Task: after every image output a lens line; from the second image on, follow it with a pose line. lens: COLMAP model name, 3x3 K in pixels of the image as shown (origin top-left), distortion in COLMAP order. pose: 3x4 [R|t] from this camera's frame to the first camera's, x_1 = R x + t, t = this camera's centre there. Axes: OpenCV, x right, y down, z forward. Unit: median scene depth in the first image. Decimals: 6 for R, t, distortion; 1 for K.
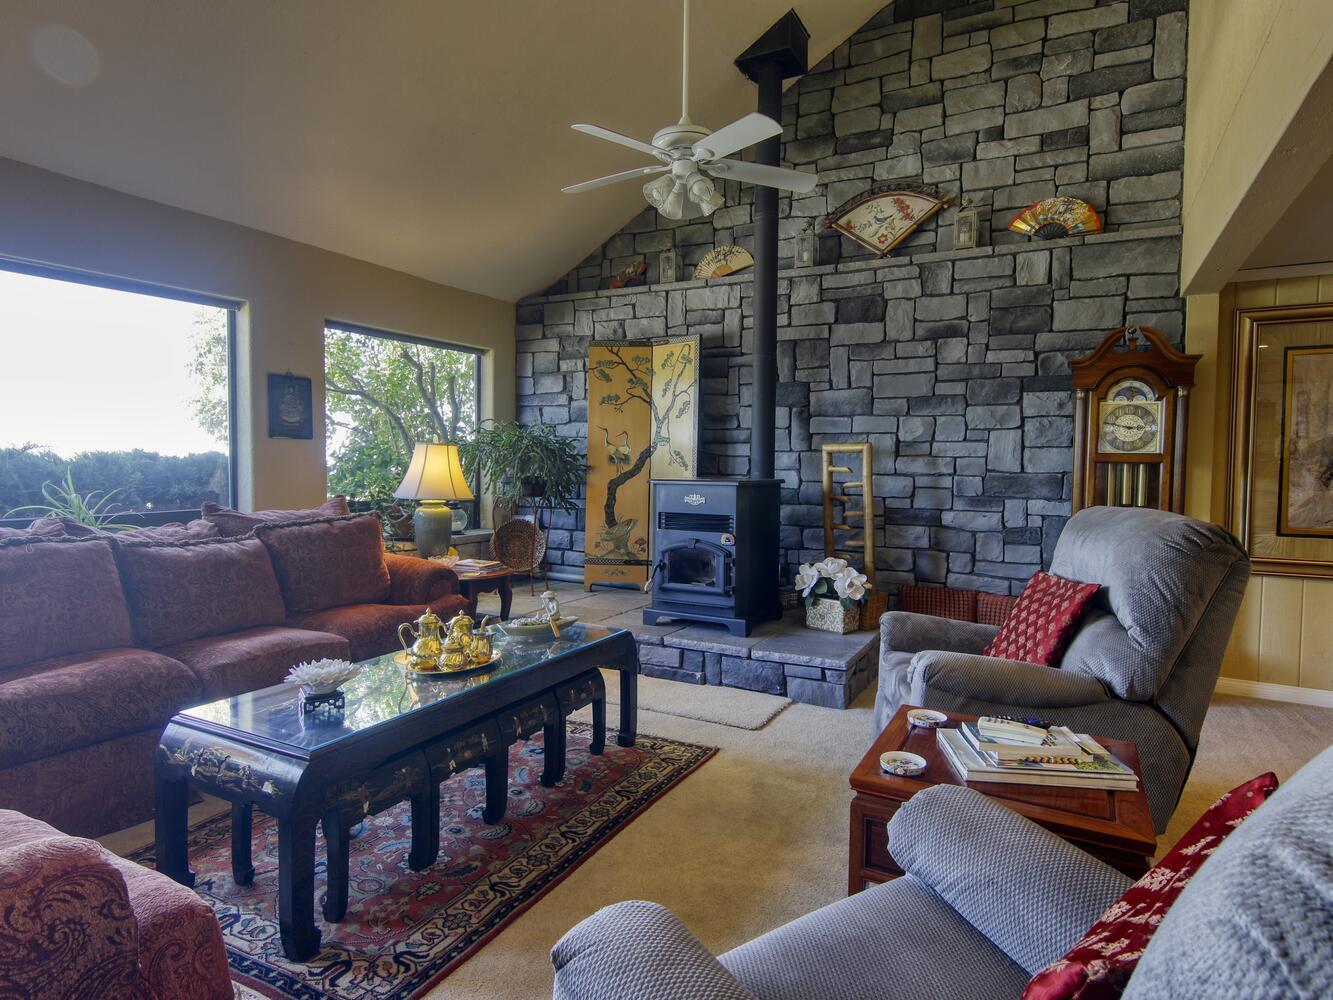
lens RADIAL K [[756.5, 0, 670.2], [0, 756.5, 489.7], [0, 0, 1]] dist [0.009017, -0.008683]
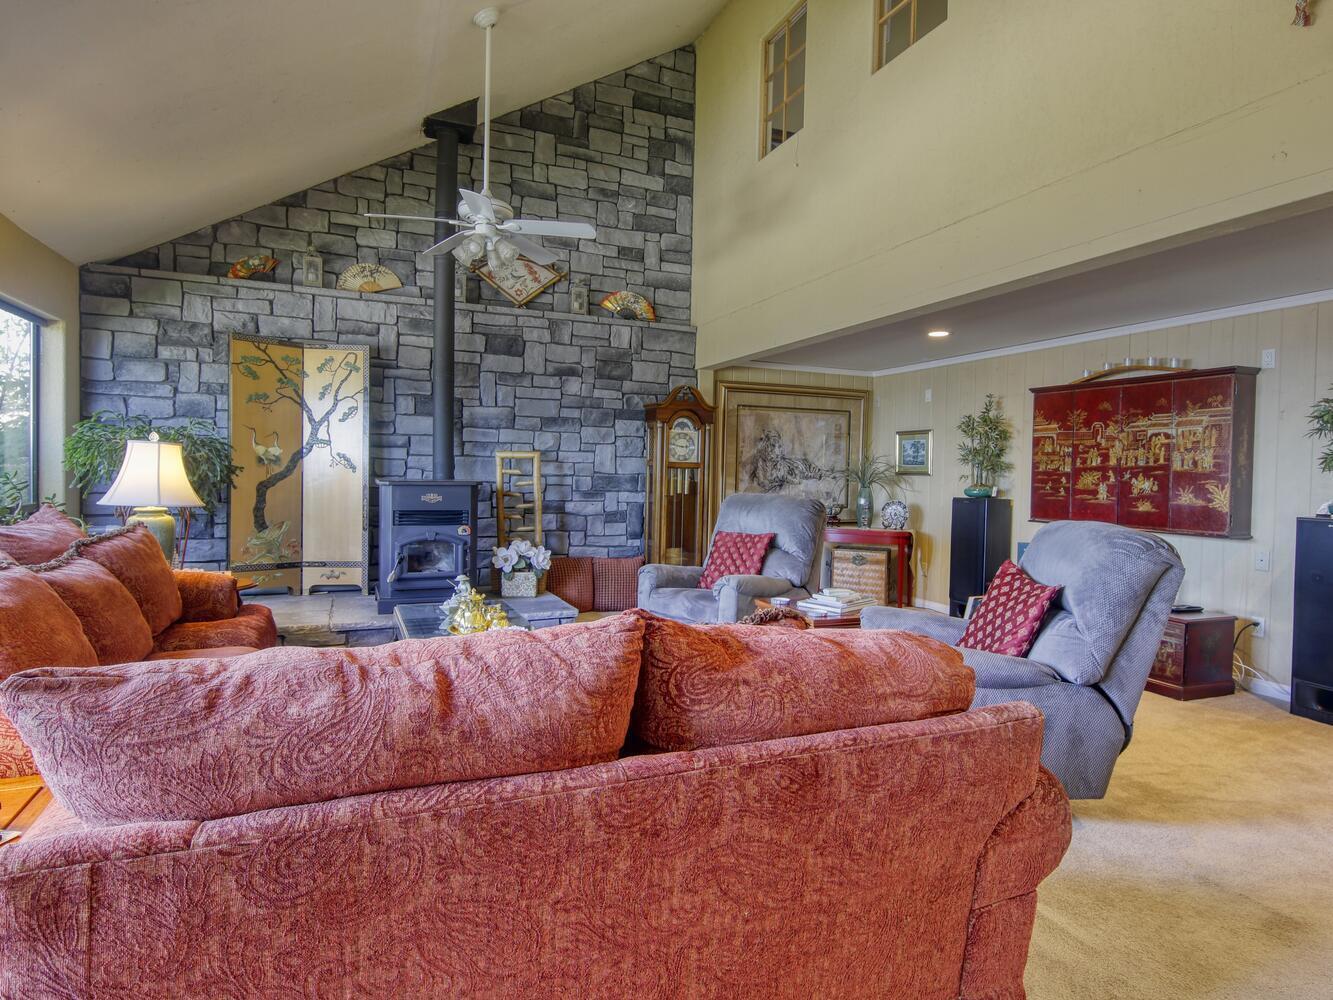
lens RADIAL K [[756.5, 0, 674.2], [0, 756.5, 489.6], [0, 0, 1]] dist [0.009017, -0.008683]
pose [[0.625750, -0.018754, 0.779799, -0.613348], [0.016382, 0.999806, 0.010900, -0.006168], [-0.779852, 0.005954, 0.625936, -0.011864]]
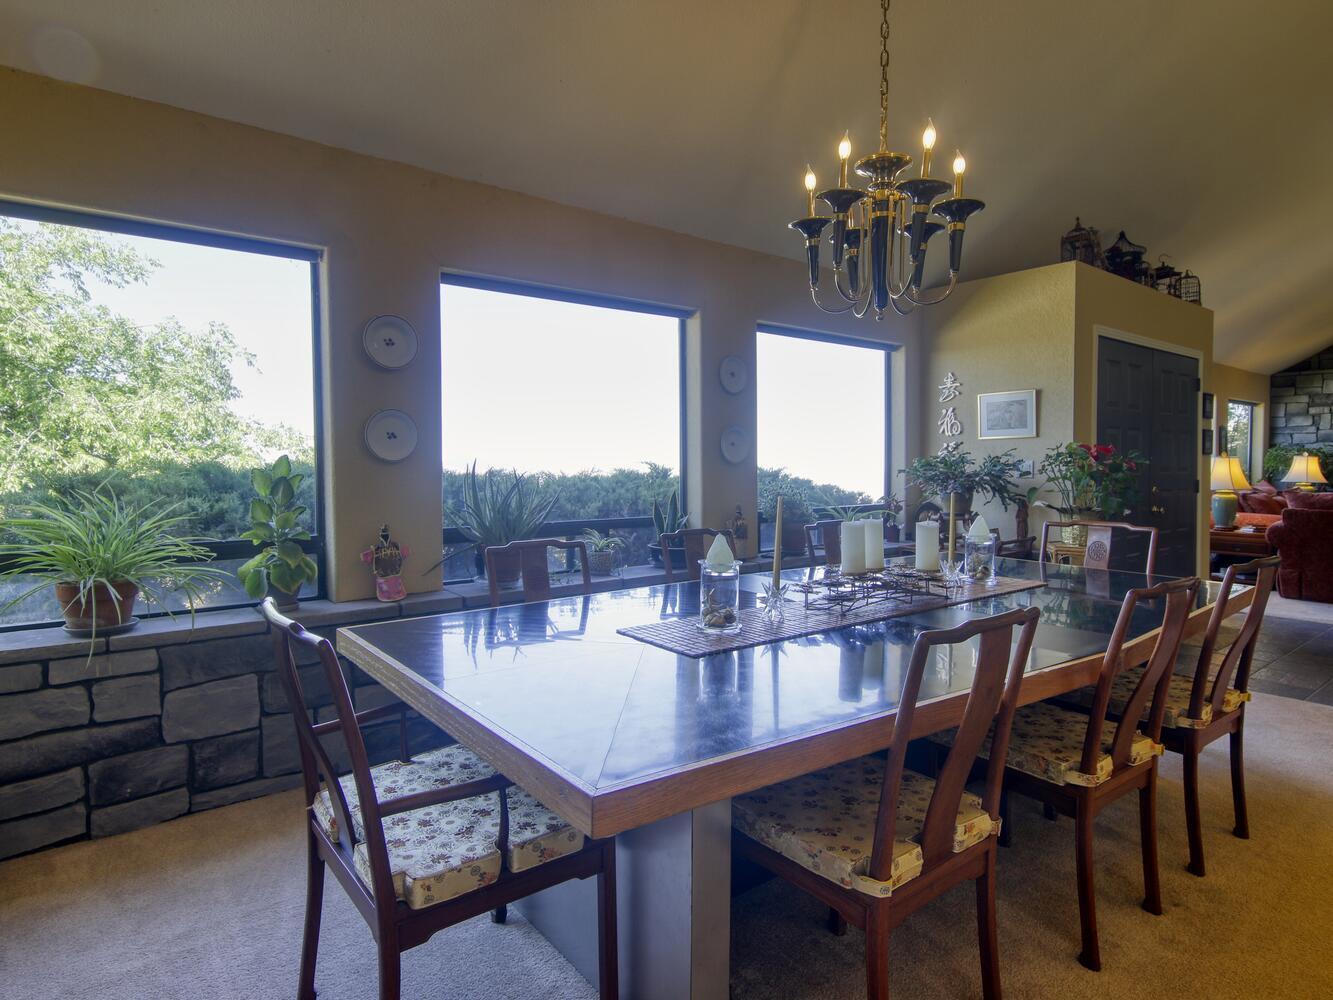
lens RADIAL K [[756.5, 0, 669.8], [0, 756.5, 495.0], [0, 0, 1]] dist [0.009017, -0.008683]
pose [[0.919065, 0.001843, -0.394103, -1.100555], [-0.001866, 0.999998, 0.000324, 0.048899], [0.394103, 0.000438, 0.919066, -1.635906]]
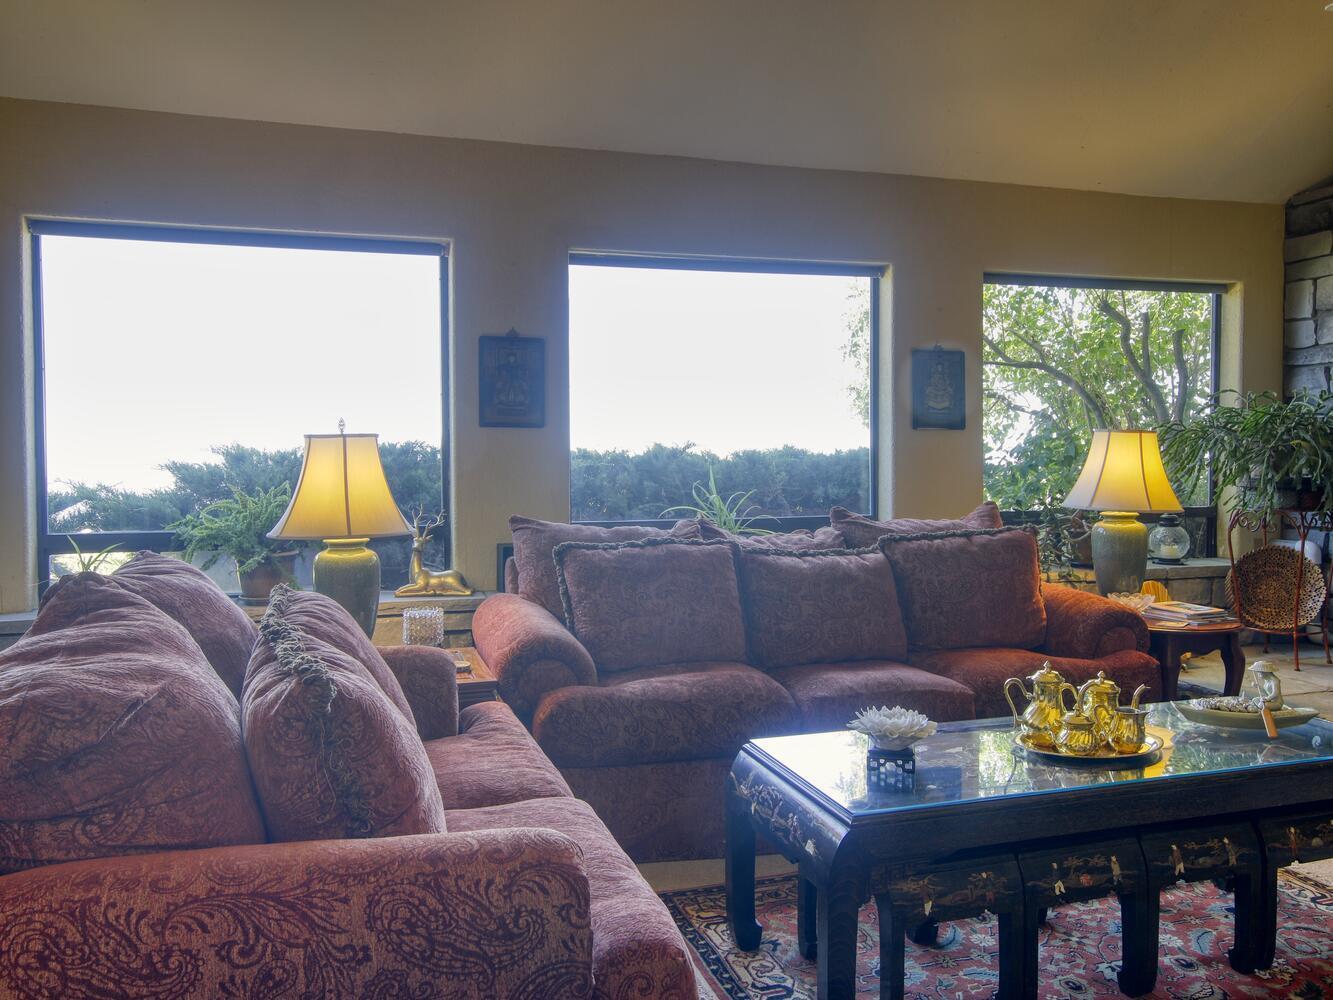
lens RADIAL K [[1039.5, 0, 662.5], [0, 1039.5, 490.6], [0, 0, 1]] dist [0.010509, 0.001714]
pose [[0.706776, 0.011336, -0.707346, 0.066039], [-0.015508, 0.999880, 0.000530, 0.000313], [0.707267, 0.010595, 0.706867, 0.027223]]
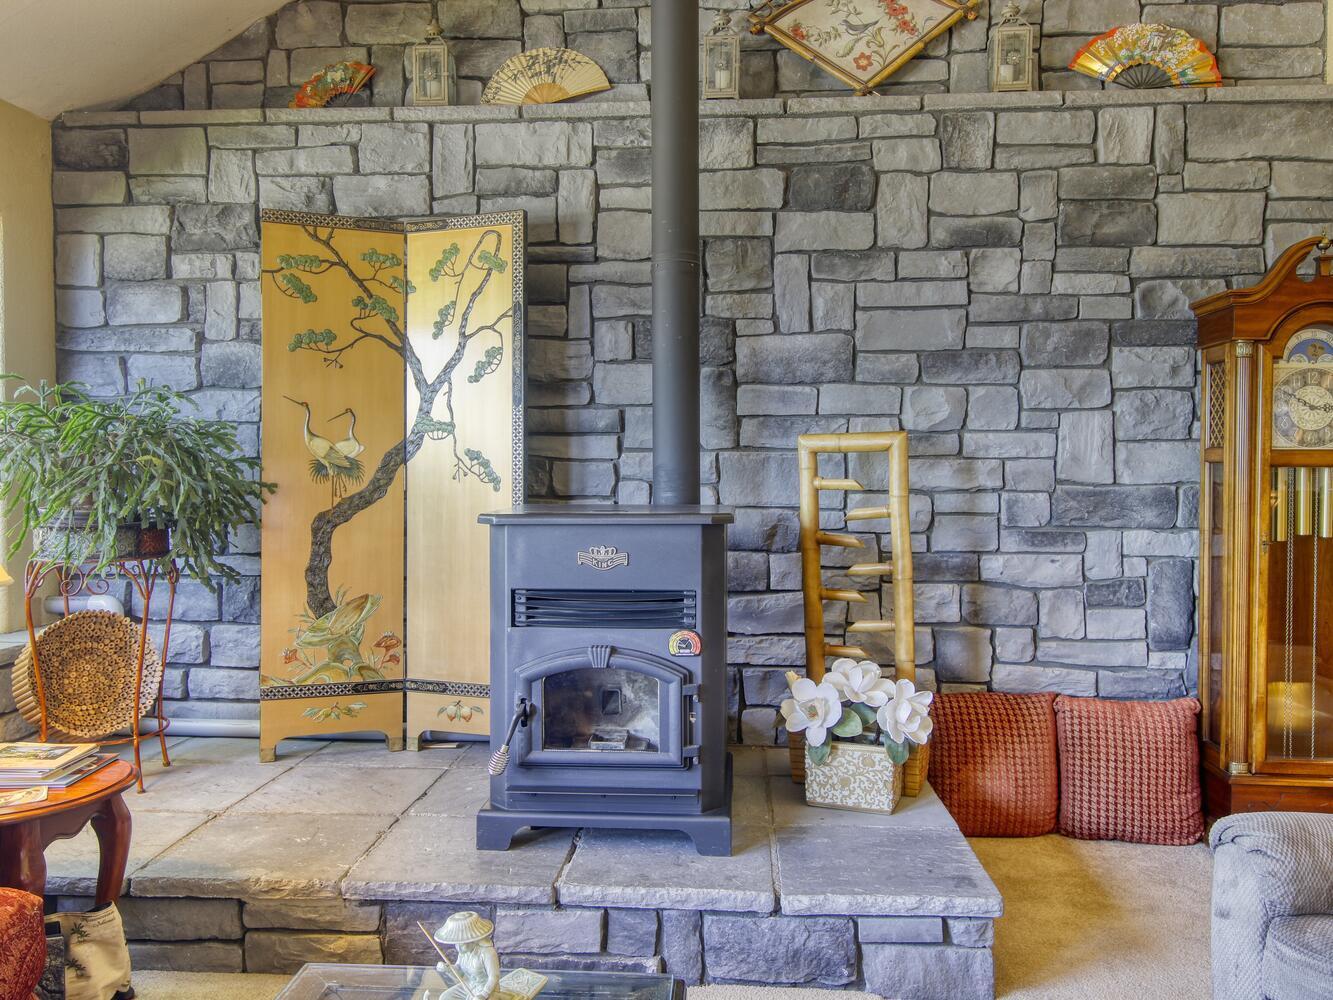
lens RADIAL K [[1039.5, 0, 669.3], [0, 1039.5, 488.2], [0, 0, 1]] dist [0.010509, 0.001714]
pose [[0.913546, -0.018705, 0.406304, -0.173405], [0.025314, 0.999620, -0.010897, -0.019582], [-0.405946, 0.020240, 0.913673, 0.406232]]
